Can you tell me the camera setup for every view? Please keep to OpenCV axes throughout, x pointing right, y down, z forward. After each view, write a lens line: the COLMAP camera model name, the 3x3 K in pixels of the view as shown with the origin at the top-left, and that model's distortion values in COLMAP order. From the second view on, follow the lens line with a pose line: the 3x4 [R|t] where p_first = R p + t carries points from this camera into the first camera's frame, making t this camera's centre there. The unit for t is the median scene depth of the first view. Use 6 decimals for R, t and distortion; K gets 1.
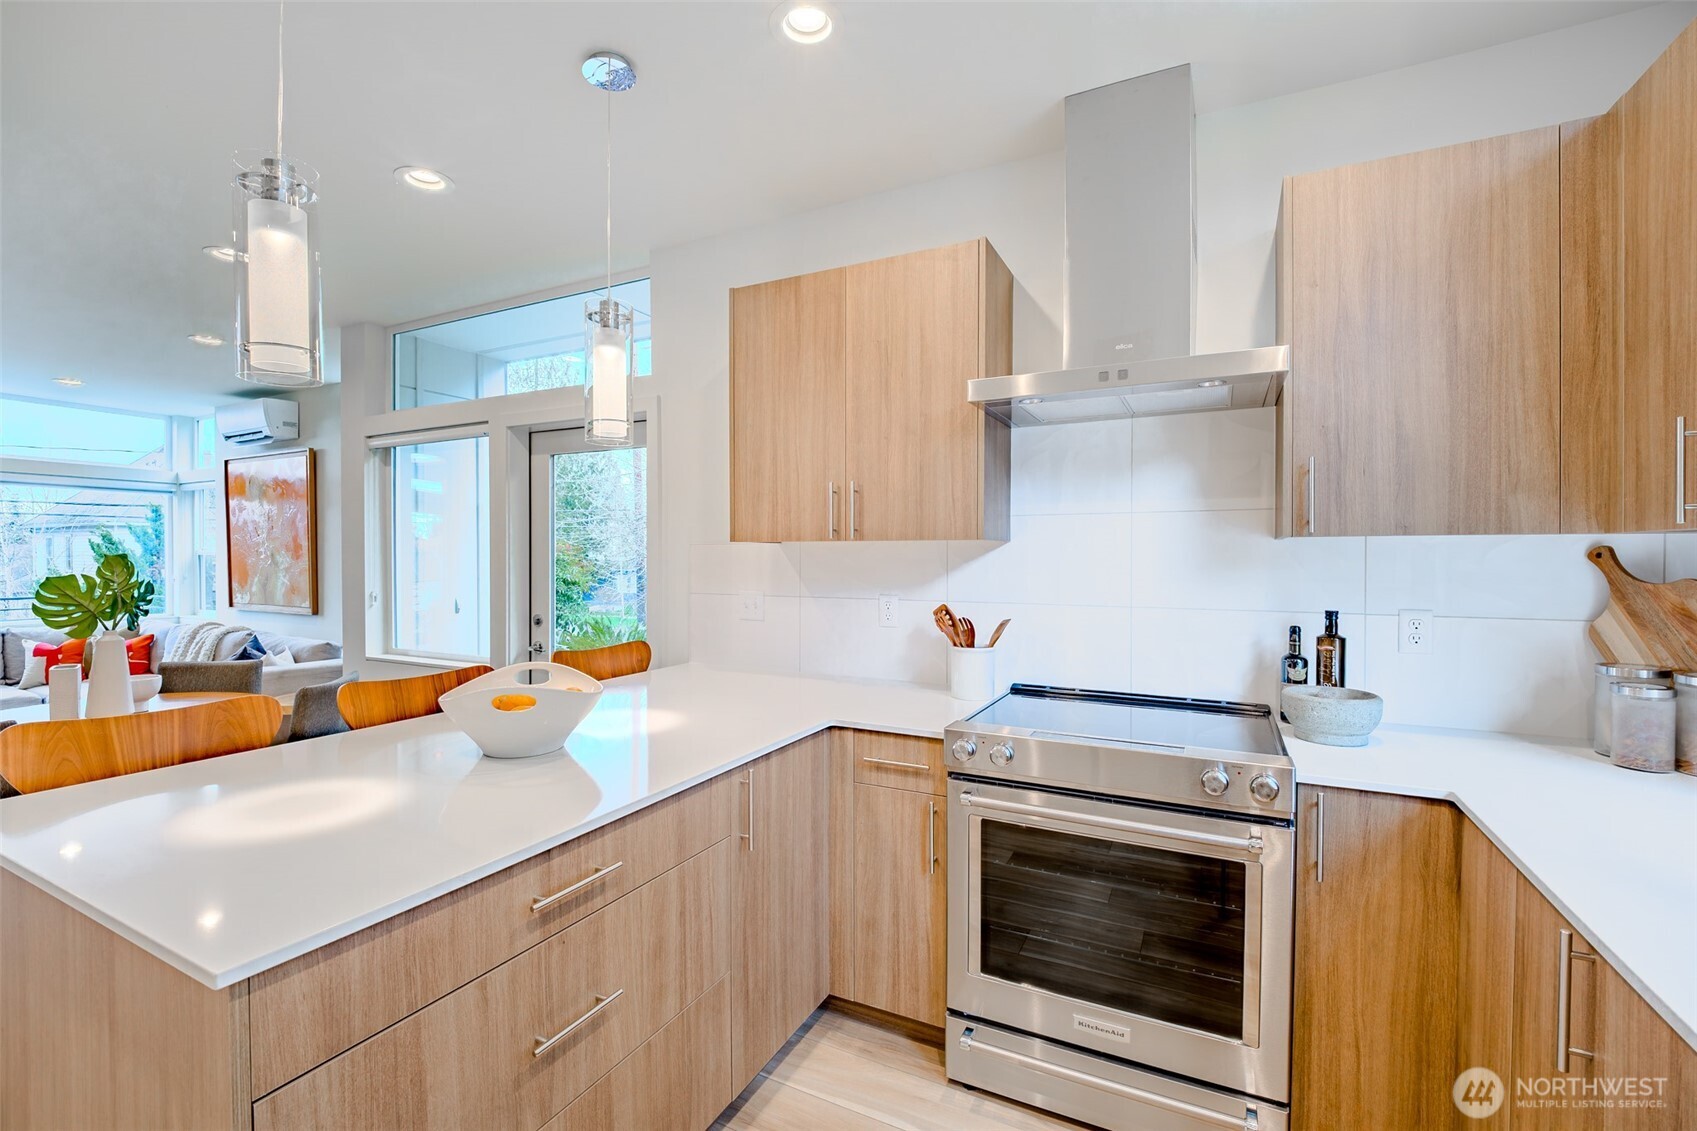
lens RADIAL K [[721.5, 0, 848.5], [0, 721.5, 565.5], [0, 0, 1]] dist [0.006801, -0.012174]
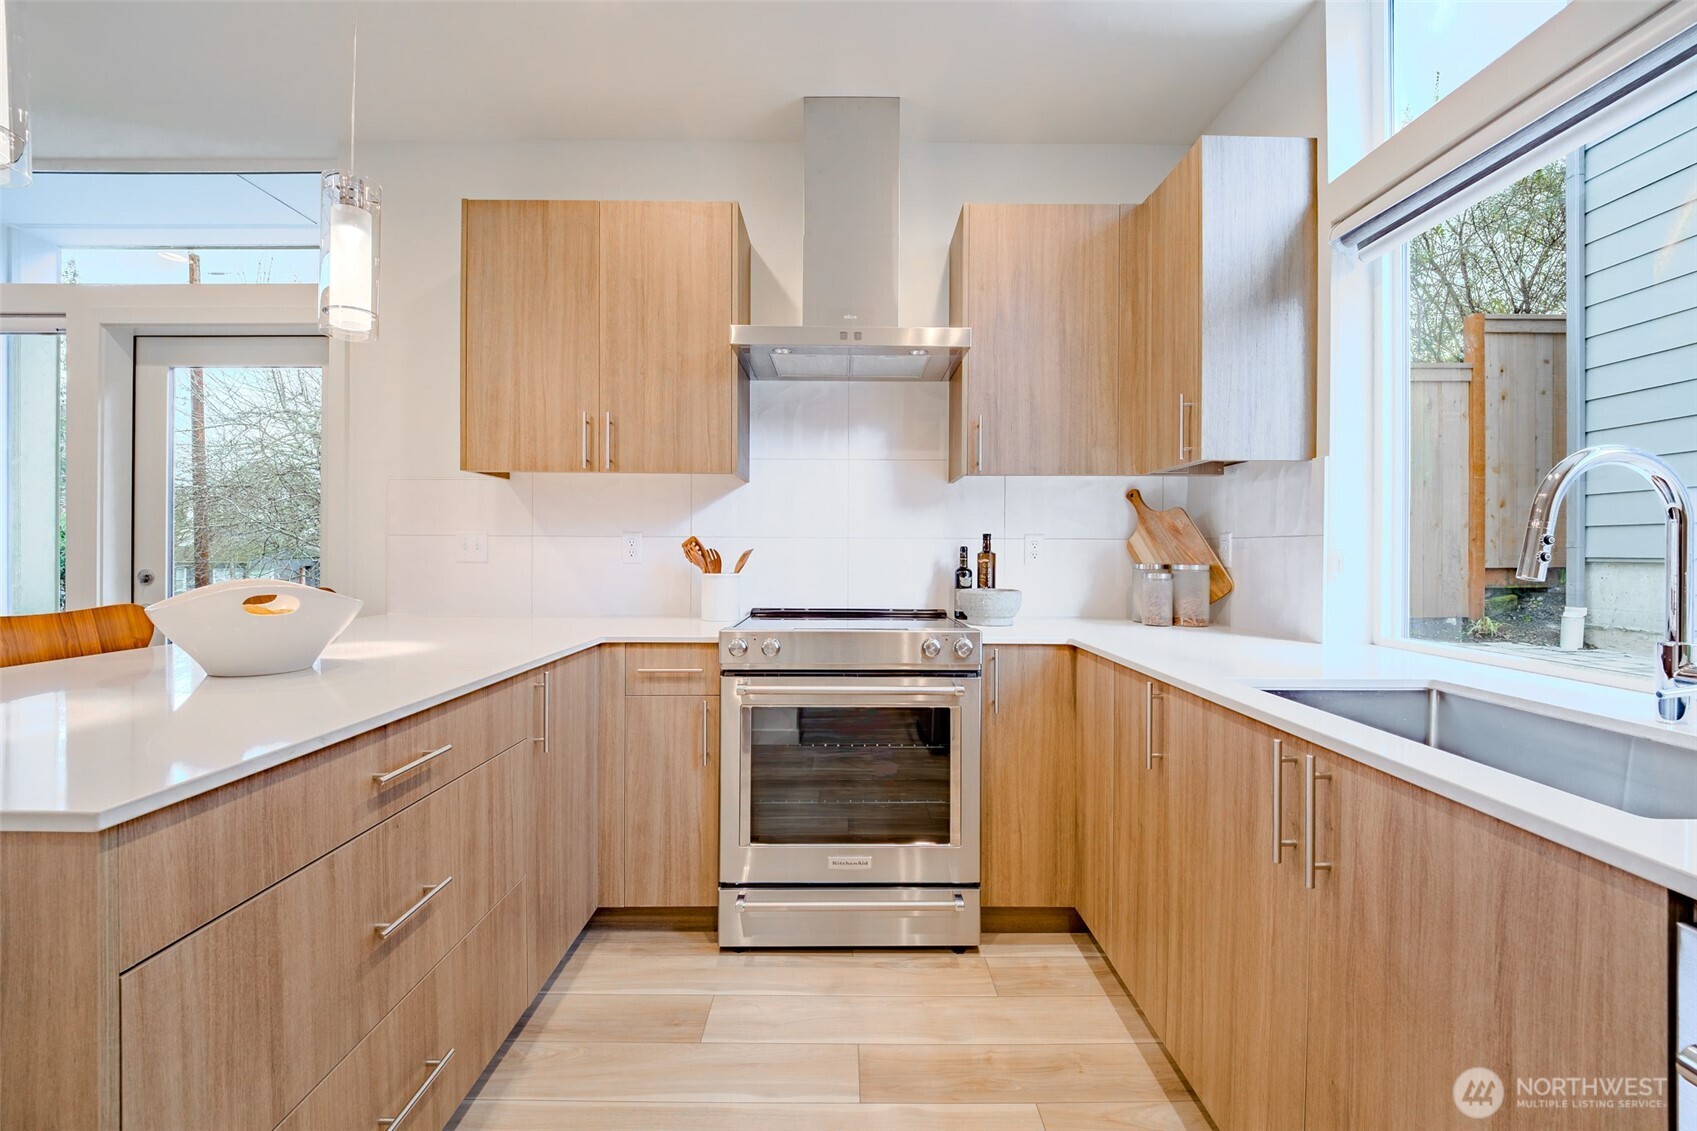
lens RADIAL K [[711.9, 0, 848.5], [0, 711.9, 565.5], [0, 0, 1]] dist [0.027390, -0.030338]
pose [[0.884668, -0.011148, 0.466089, -0.206513], [0.009360, 0.999937, 0.006150, 0.120472], [-0.466128, -0.001078, 0.884717, -0.075182]]
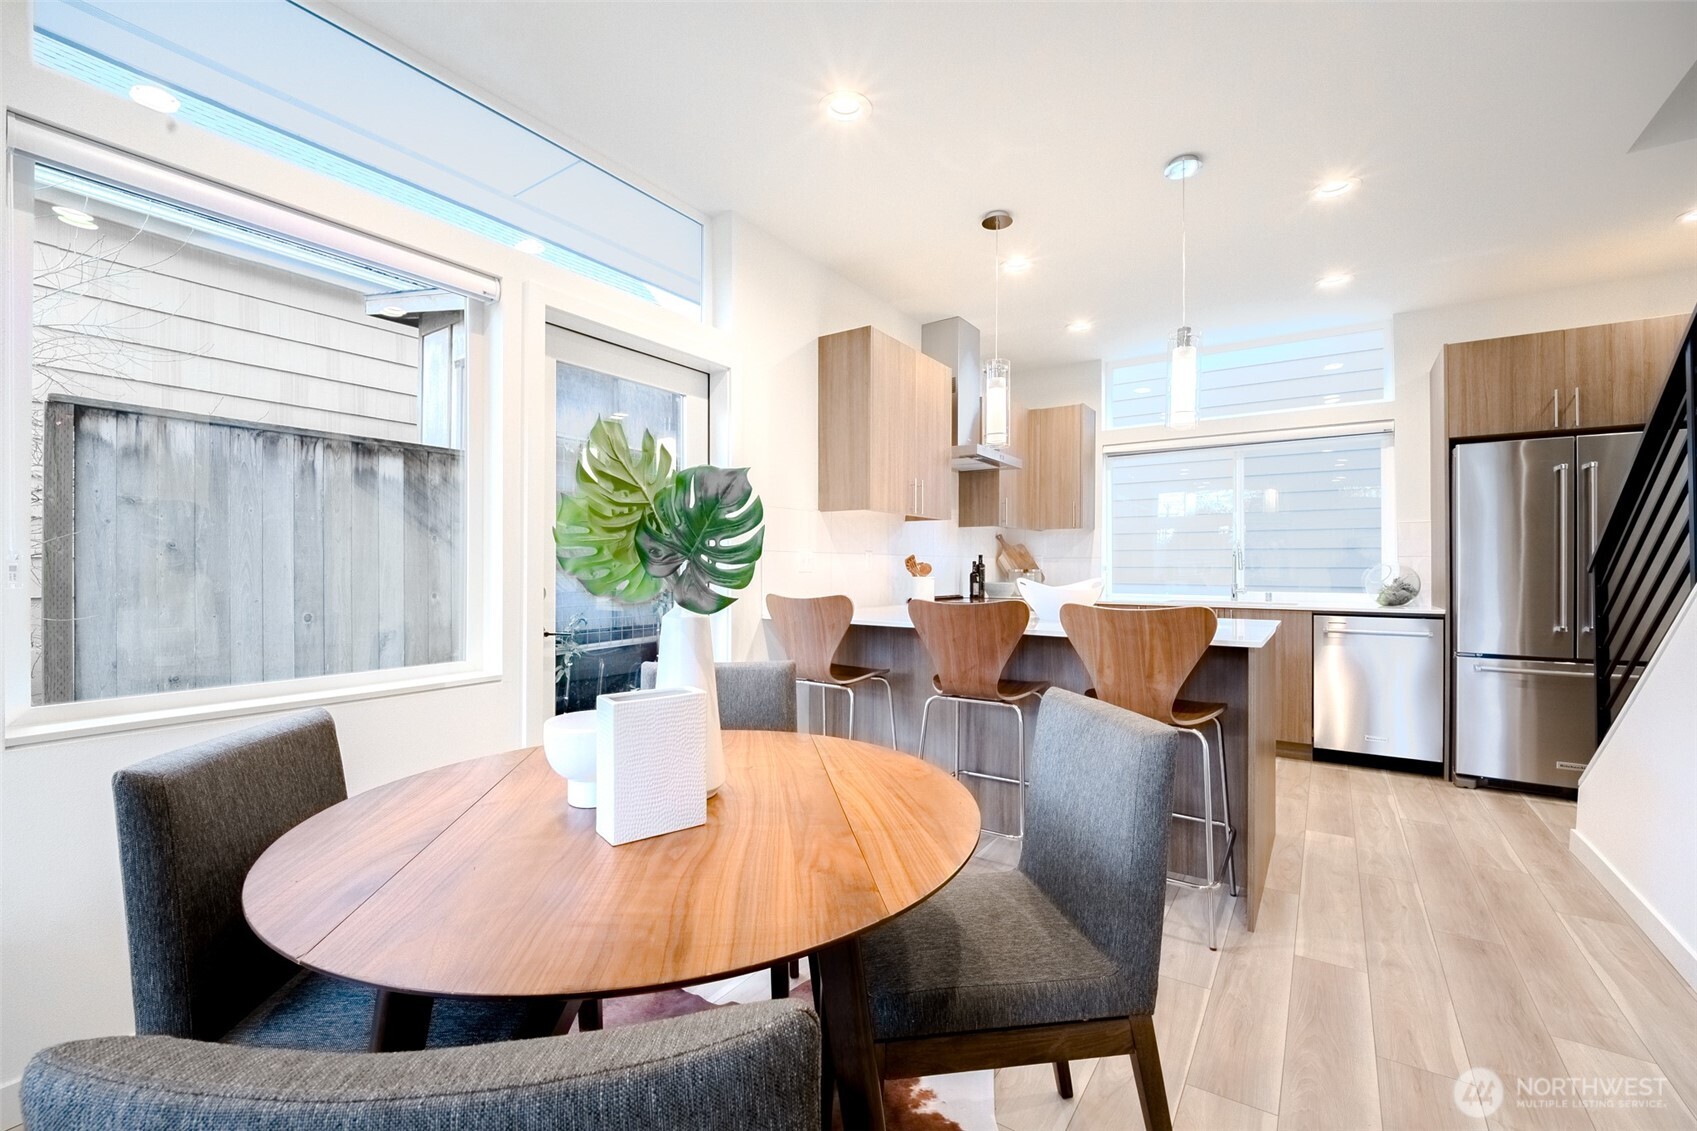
lens RADIAL K [[711.9, 0, 848.5], [0, 711.9, 565.5], [0, 0, 1]] dist [0.027390, -0.030338]
pose [[0.121288, -0.008960, 0.992577, -2.054931], [0.008386, 0.999933, 0.008002, 0.084604], [-0.992582, 0.007354, 0.121355, 1.192139]]
